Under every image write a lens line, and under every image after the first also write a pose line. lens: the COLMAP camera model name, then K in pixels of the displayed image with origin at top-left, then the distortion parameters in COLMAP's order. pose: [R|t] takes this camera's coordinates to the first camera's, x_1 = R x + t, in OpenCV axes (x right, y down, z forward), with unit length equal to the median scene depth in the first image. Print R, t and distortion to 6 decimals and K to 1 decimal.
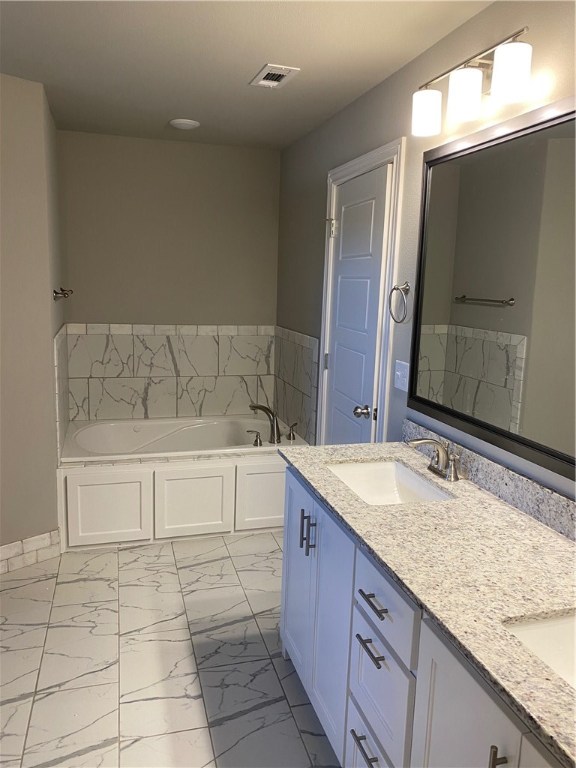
lens RADIAL K [[592.4, 0, 288.0], [0, 592.4, 384.0], [0, 0, 1]] dist [0.098399, -0.006028]
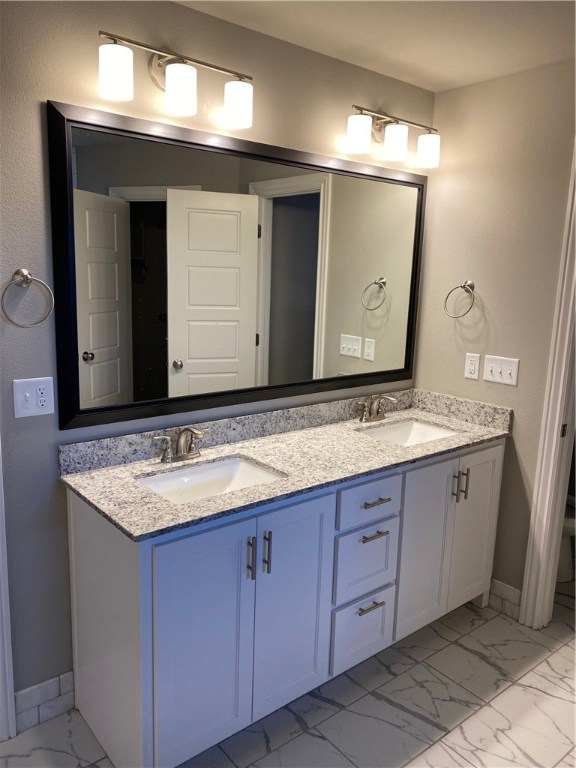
lens RADIAL K [[592.4, 0, 288.0], [0, 592.4, 384.0], [0, 0, 1]] dist [0.098399, -0.006028]
pose [[-0.389279, -0.215462, 0.895566, -0.828239], [0.122948, 0.951404, 0.282339, -0.280225], [-0.912878, 0.220017, -0.343870, 1.345585]]
